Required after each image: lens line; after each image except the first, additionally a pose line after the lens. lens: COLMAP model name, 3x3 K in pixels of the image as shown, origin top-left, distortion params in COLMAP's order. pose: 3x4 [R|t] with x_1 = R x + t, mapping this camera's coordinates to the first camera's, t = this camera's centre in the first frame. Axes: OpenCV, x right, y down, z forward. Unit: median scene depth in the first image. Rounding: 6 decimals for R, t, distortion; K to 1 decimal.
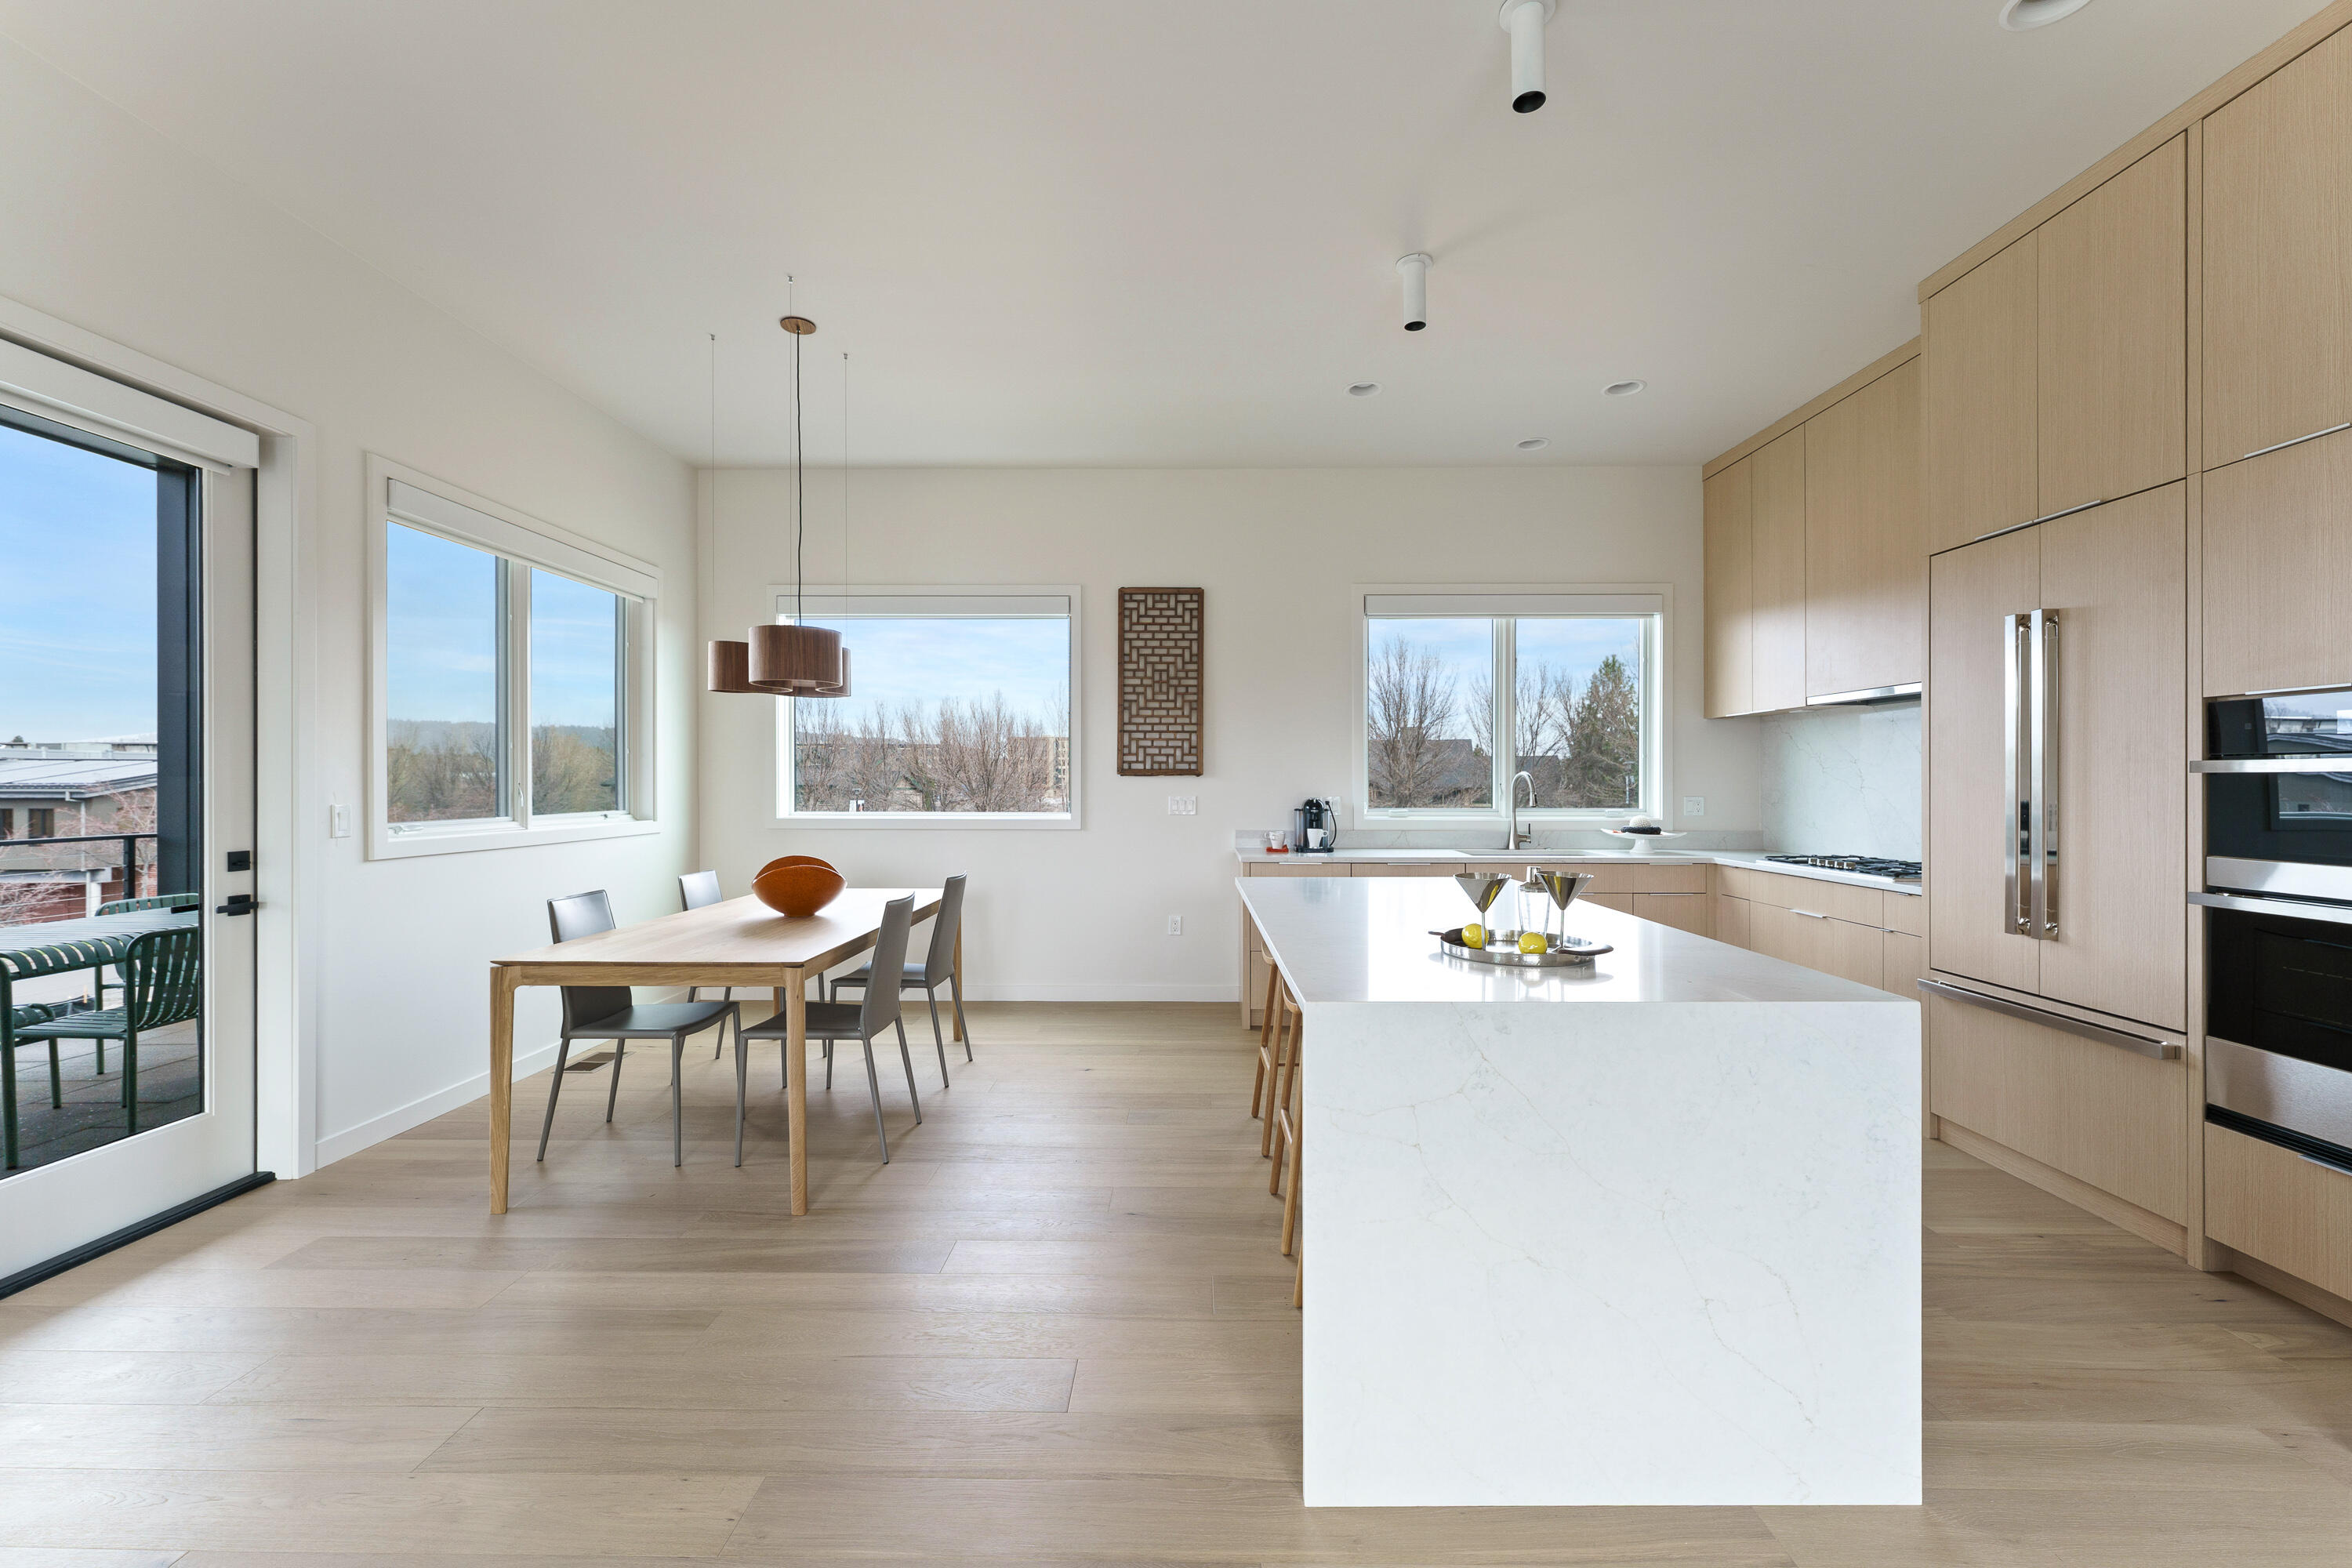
lens RADIAL K [[942.4, 0, 1179.8], [0, 942.4, 779.2], [0, 0, 1]] dist [-0.001060, 0.000181]
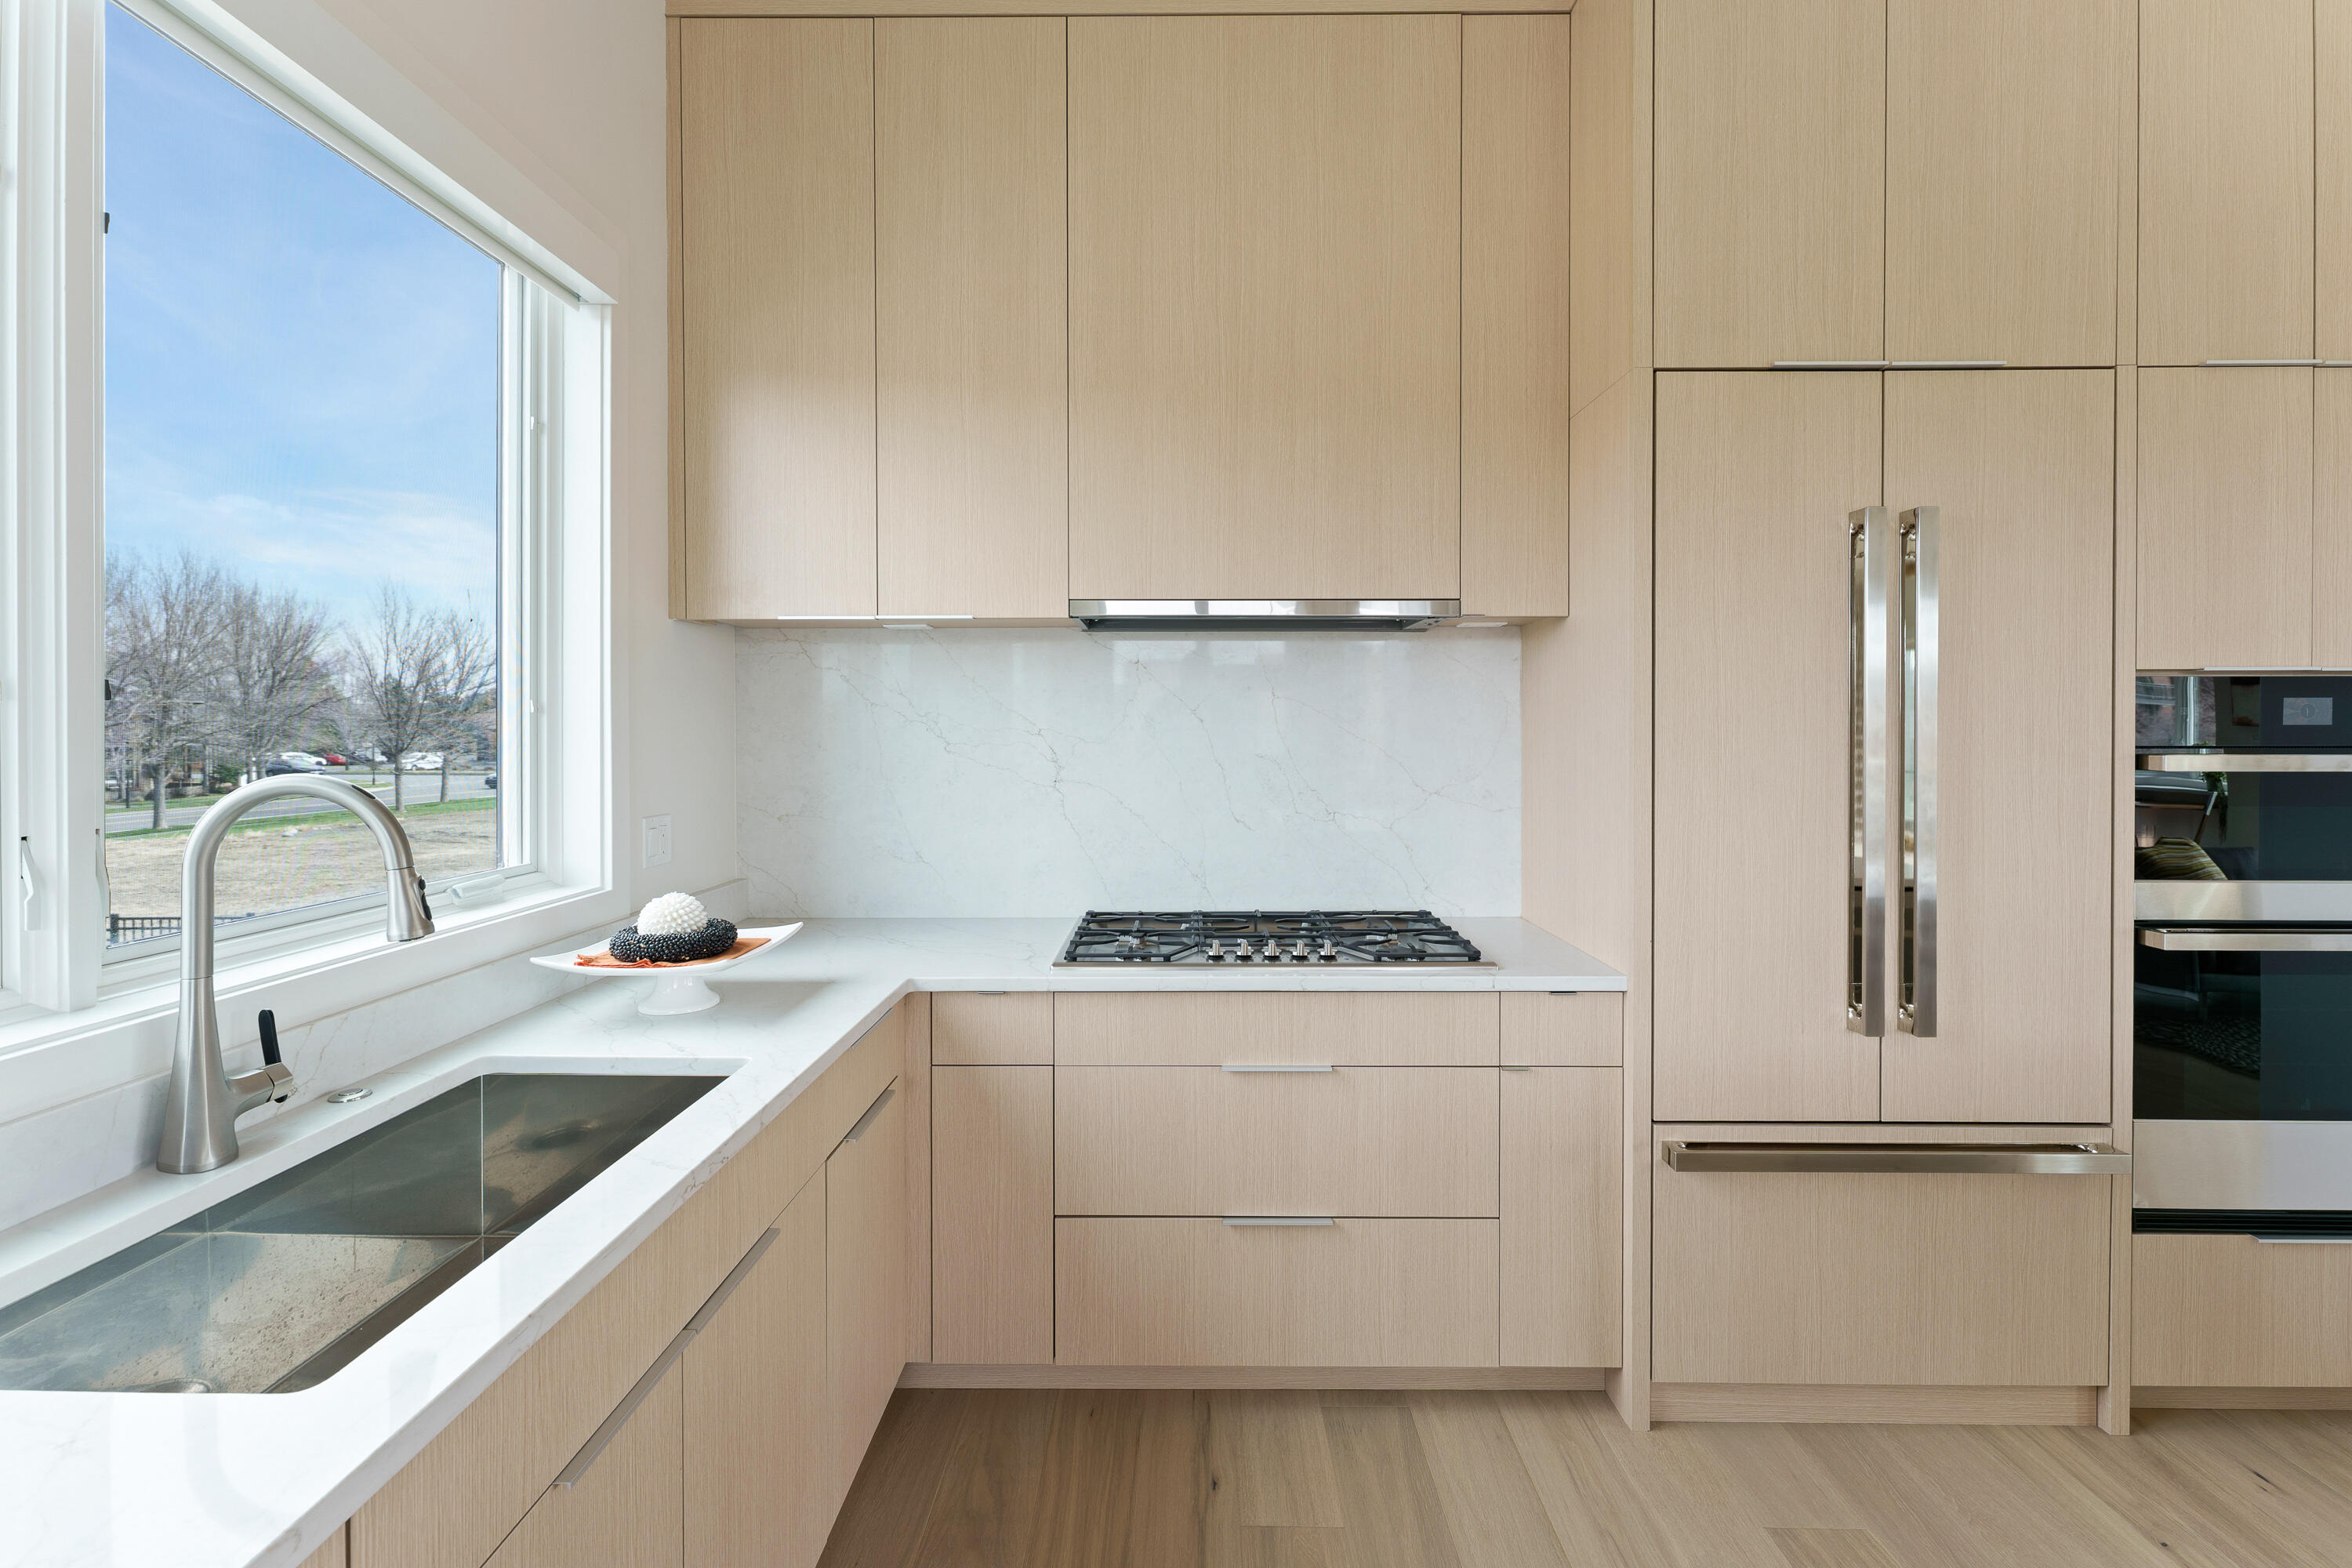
lens RADIAL K [[942.4, 0, 1172.5], [0, 942.4, 728.3], [0, 0, 1]] dist [-0.001060, 0.000181]
pose [[-0.011988, -0.003162, 0.999923, 0.344336], [0.001356, 0.999994, 0.003178, -0.042097], [-0.999927, 0.001394, -0.011984, 1.740541]]
